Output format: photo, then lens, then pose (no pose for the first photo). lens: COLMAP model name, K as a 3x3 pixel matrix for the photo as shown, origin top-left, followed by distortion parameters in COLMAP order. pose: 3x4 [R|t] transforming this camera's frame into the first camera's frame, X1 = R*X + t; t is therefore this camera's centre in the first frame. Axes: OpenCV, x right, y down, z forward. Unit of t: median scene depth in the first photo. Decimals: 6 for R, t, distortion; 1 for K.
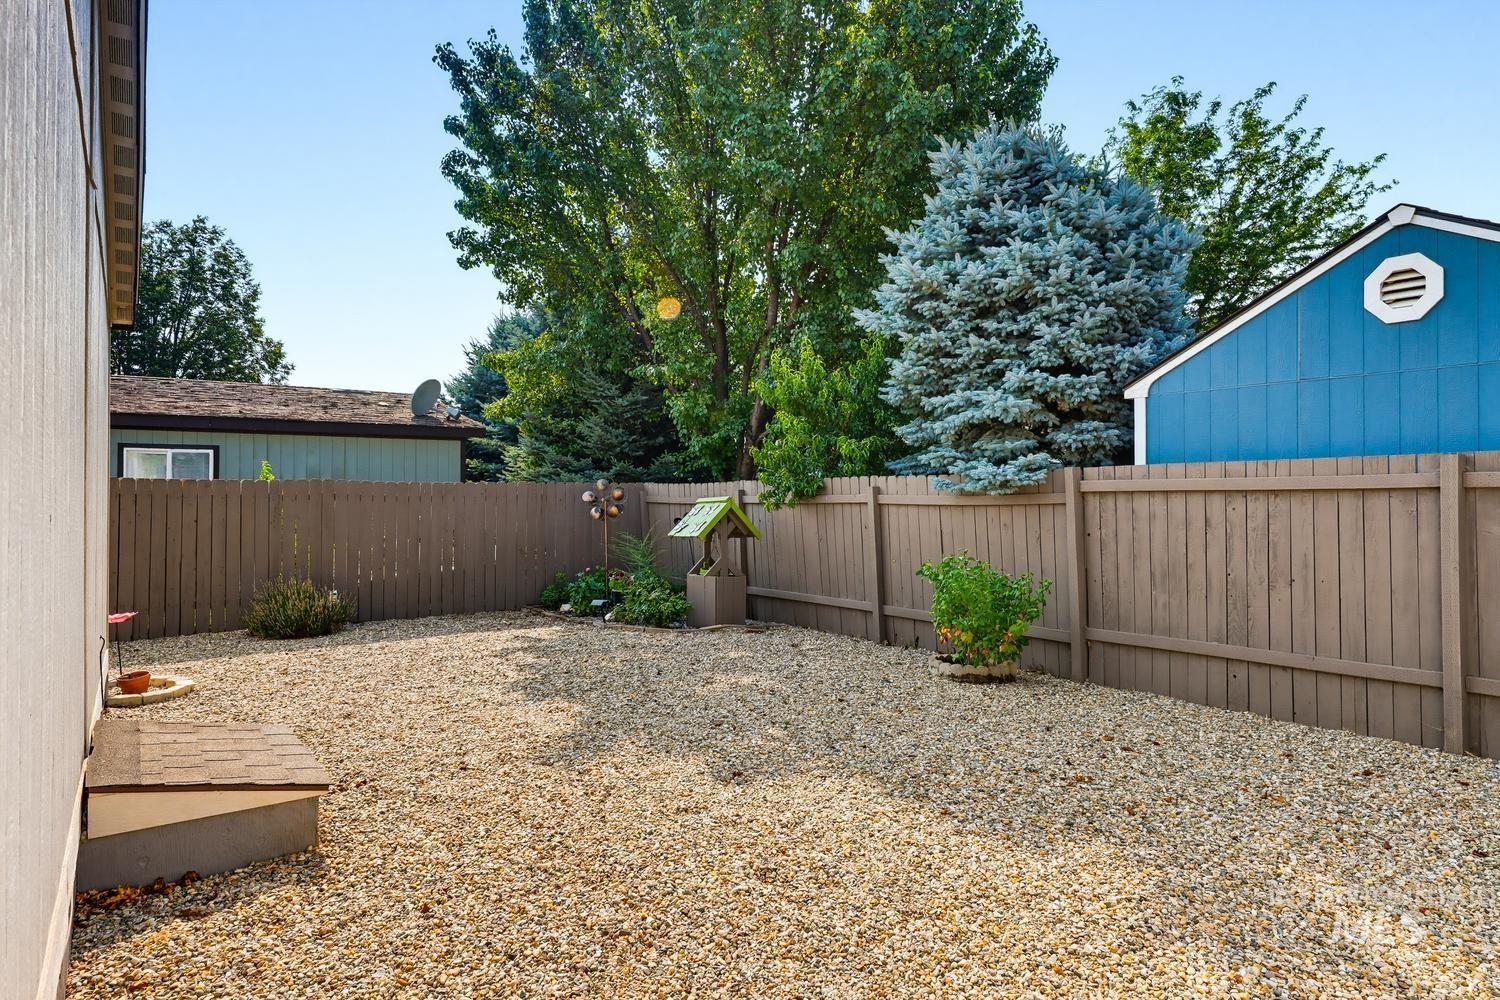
lens RADIAL K [[905.3, 0, 771.5], [0, 905.3, 499.7], [0, 0, 1]] dist [-0.000482, -0.000035]
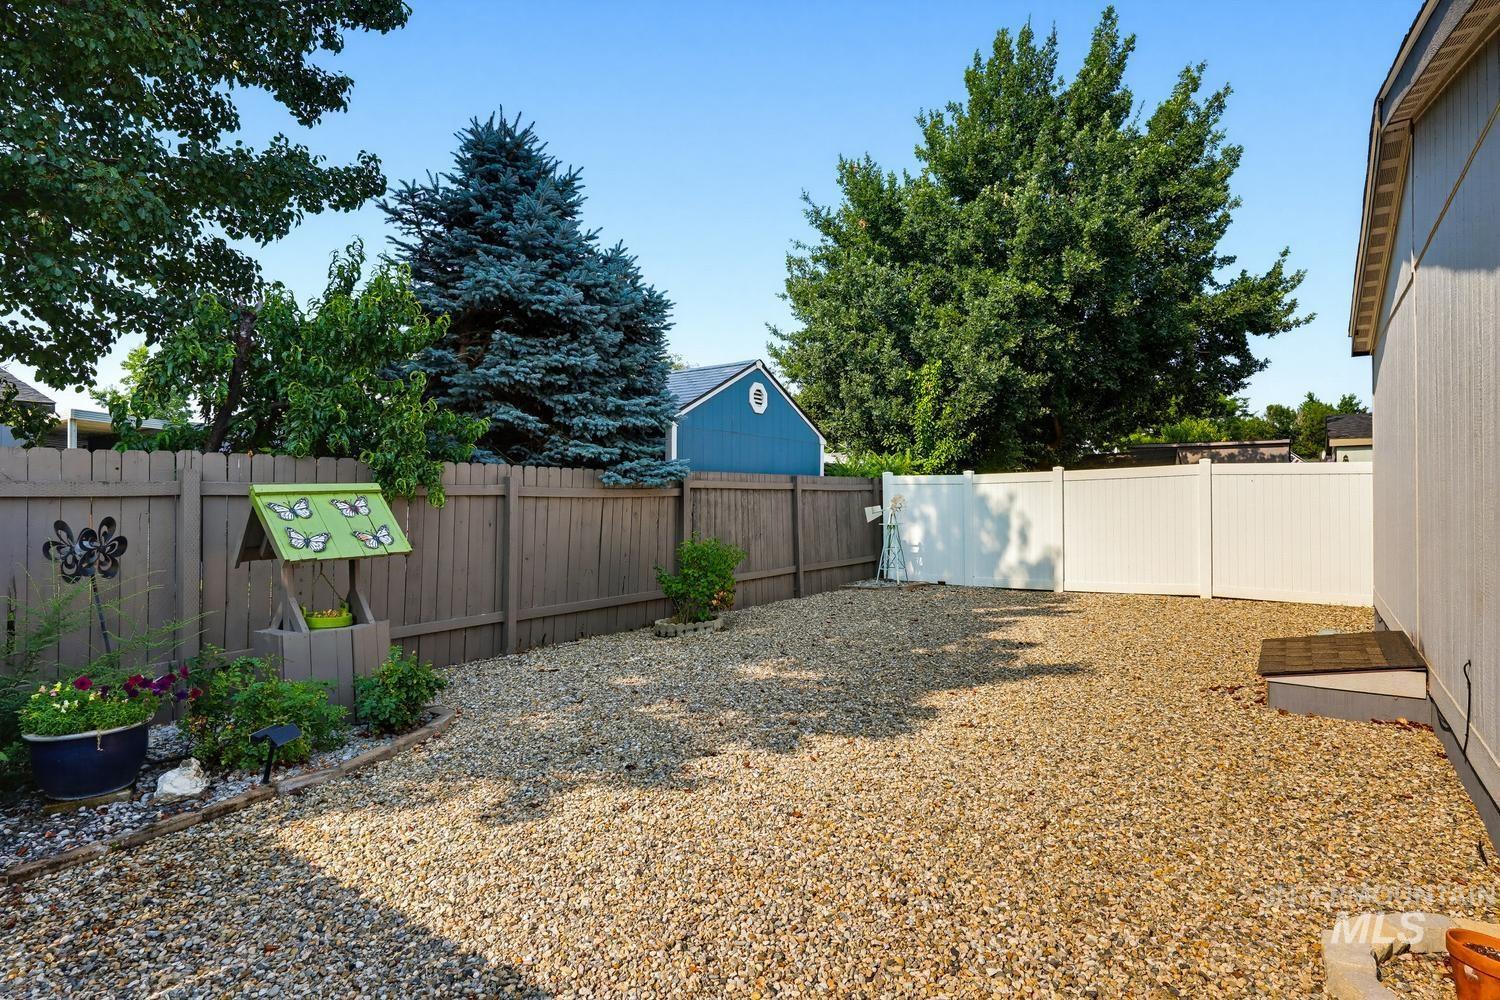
lens RADIAL K [[767.0, 0, 756.6], [0, 767.0, 497.8], [0, 0, 1]] dist [0.003142, -0.000998]
pose [[-0.332191, 0.001988, 0.943210, -0.719246], [-0.000980, 0.999997, -0.002453, 0.008676], [-0.943211, -0.001739, -0.332188, 1.109165]]
